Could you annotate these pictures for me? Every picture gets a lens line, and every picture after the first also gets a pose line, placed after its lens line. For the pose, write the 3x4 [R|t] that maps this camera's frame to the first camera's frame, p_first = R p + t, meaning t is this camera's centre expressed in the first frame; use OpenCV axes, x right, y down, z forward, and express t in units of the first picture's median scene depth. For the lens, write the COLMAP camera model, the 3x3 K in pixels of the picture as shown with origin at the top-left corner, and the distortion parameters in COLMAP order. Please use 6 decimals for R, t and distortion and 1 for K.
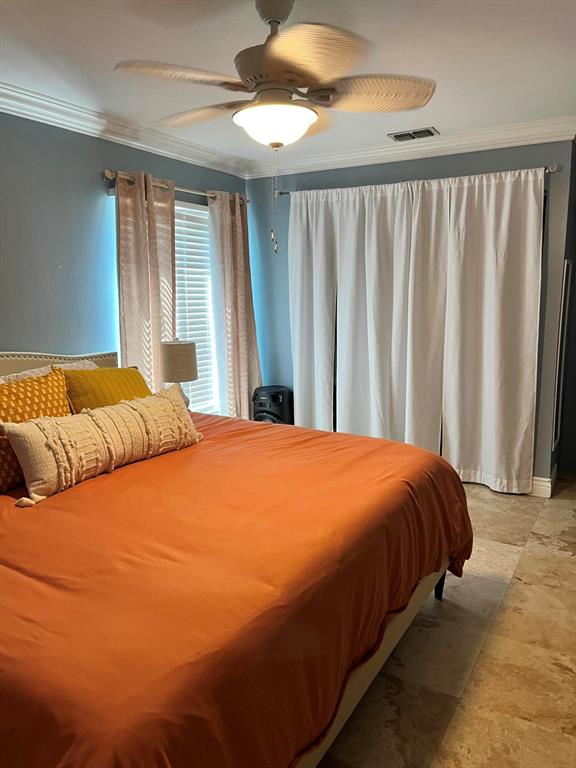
lens RADIAL K [[581.2, 0, 287.1], [0, 581.2, 380.6], [0, 0, 1]] dist [0.066391, -0.091380]
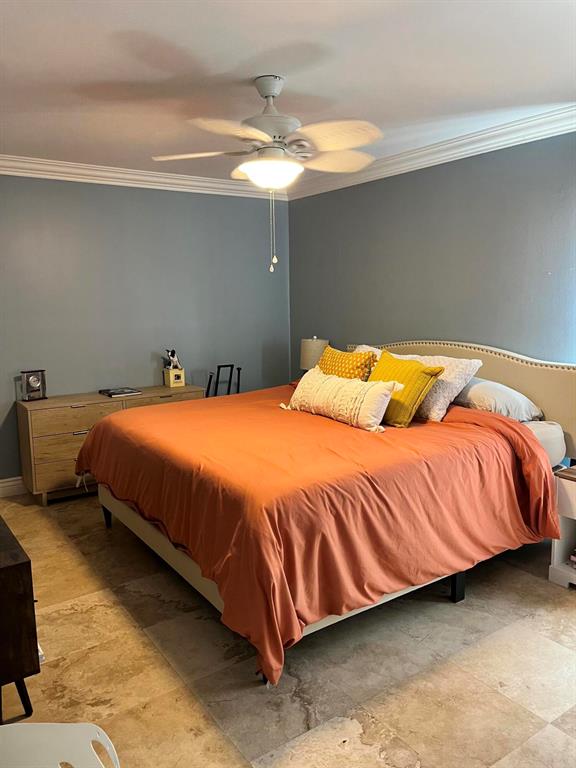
lens RADIAL K [[581.2, 0, 288.3], [0, 581.2, 386.8], [0, 0, 1]] dist [0.066391, -0.091380]
pose [[-0.418869, 0.140695, -0.897081, 1.156769], [-0.130467, 0.968348, 0.212790, -0.248642], [0.898625, 0.206170, -0.387255, 1.585881]]
